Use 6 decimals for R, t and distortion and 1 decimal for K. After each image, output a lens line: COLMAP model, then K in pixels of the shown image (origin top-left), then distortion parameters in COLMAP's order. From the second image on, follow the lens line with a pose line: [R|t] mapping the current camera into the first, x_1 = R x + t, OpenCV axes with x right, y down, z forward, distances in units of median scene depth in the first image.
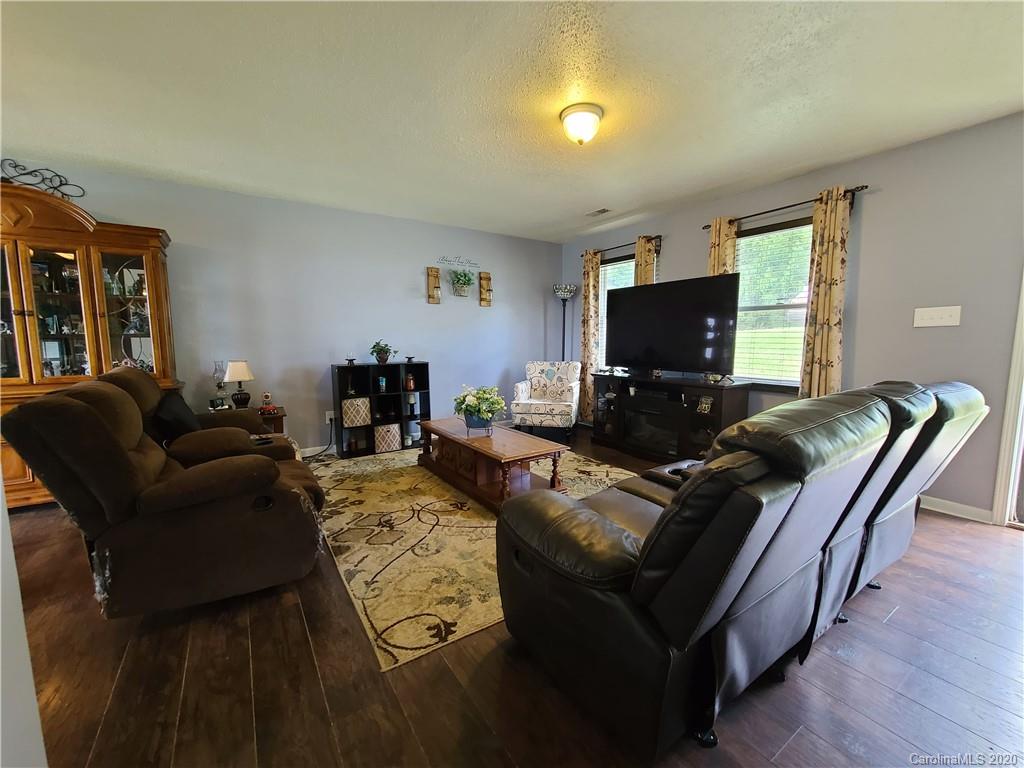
lens RADIAL K [[422.0, 0, 514.2], [0, 422.0, 385.8], [0, 0, 1]] dist [0.002217, -0.000197]
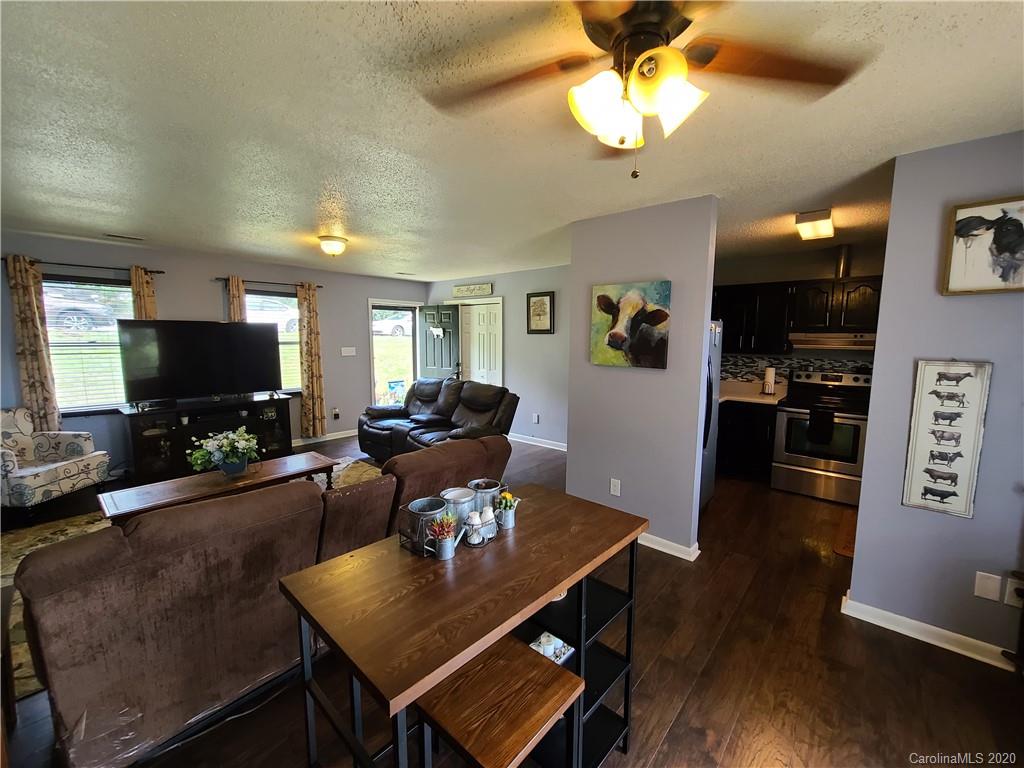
lens RADIAL K [[422.0, 0, 518.9], [0, 422.0, 383.5], [0, 0, 1]] dist [0.002217, -0.000197]
pose [[-0.258196, -0.108384, 0.959994, -1.059112], [0.104944, 0.984660, 0.139394, -0.153140], [-0.960376, 0.136736, -0.242861, 0.500694]]
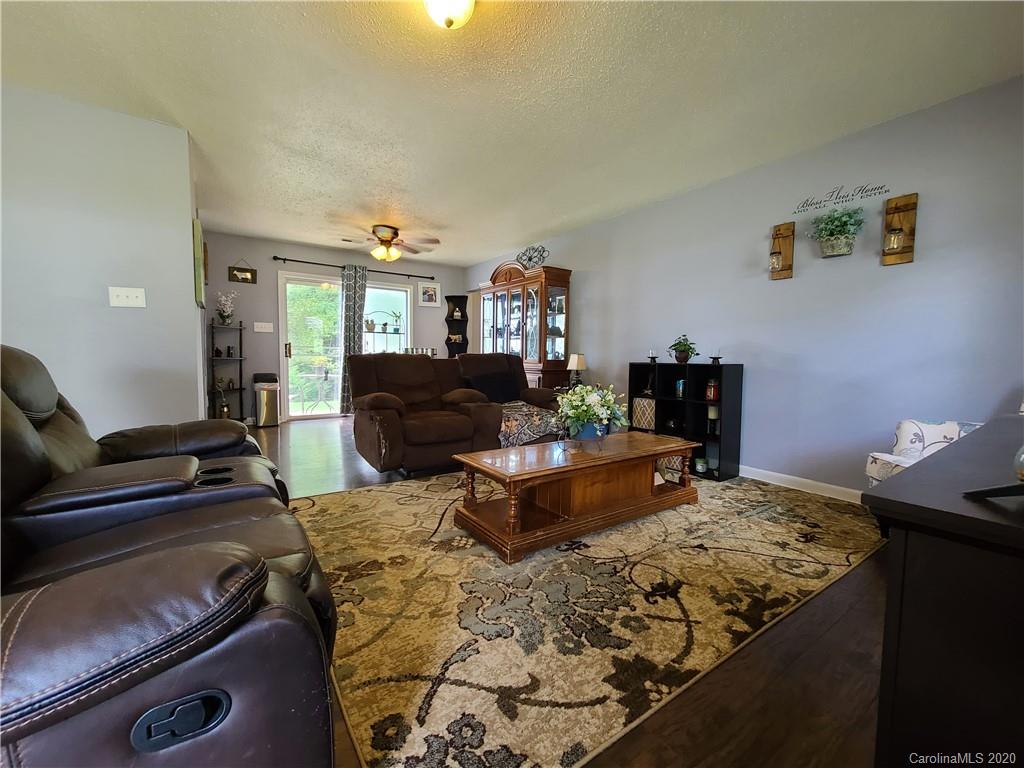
lens RADIAL K [[422.0, 0, 530.3], [0, 422.0, 385.7], [0, 0, 1]] dist [0.002217, -0.000197]
pose [[0.036595, 0.074227, -0.996570, 0.580711], [-0.125949, 0.989628, 0.069085, -0.032782], [0.991362, 0.122989, 0.045564, 0.756636]]
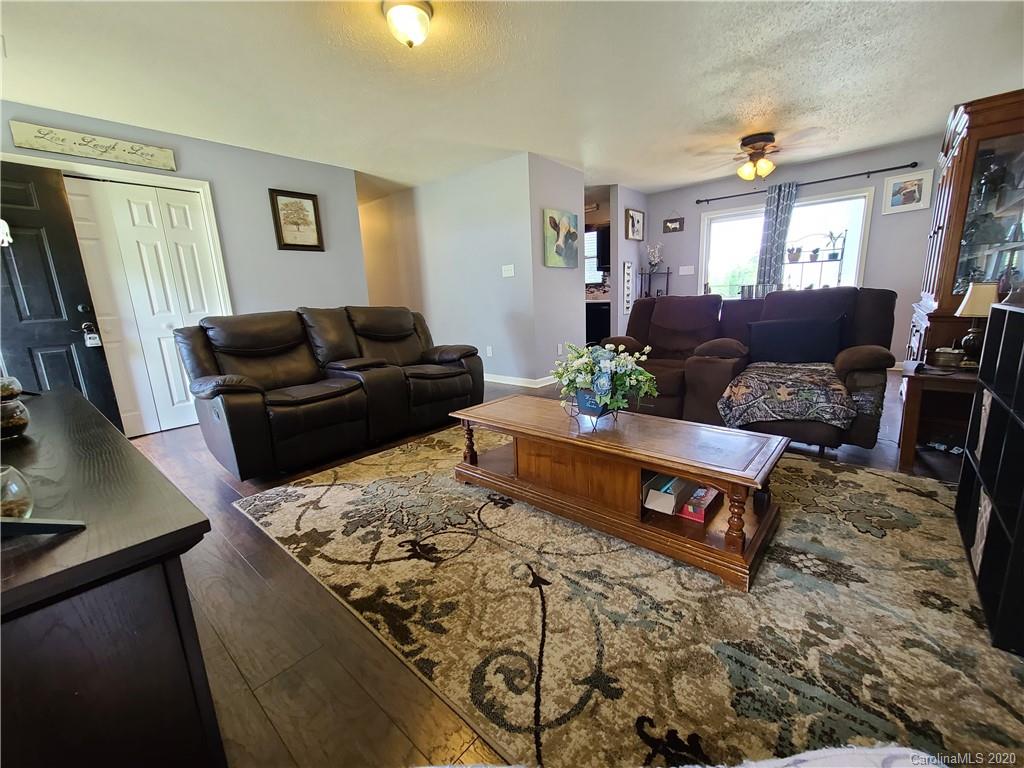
lens RADIAL K [[422.0, 0, 509.7], [0, 422.0, 385.7], [0, 0, 1]] dist [0.002217, -0.000197]
pose [[-0.964922, 0.094423, -0.244970, 0.161005], [0.014145, 0.950427, 0.310625, -0.108650], [0.262156, 0.296264, -0.918424, 1.325229]]
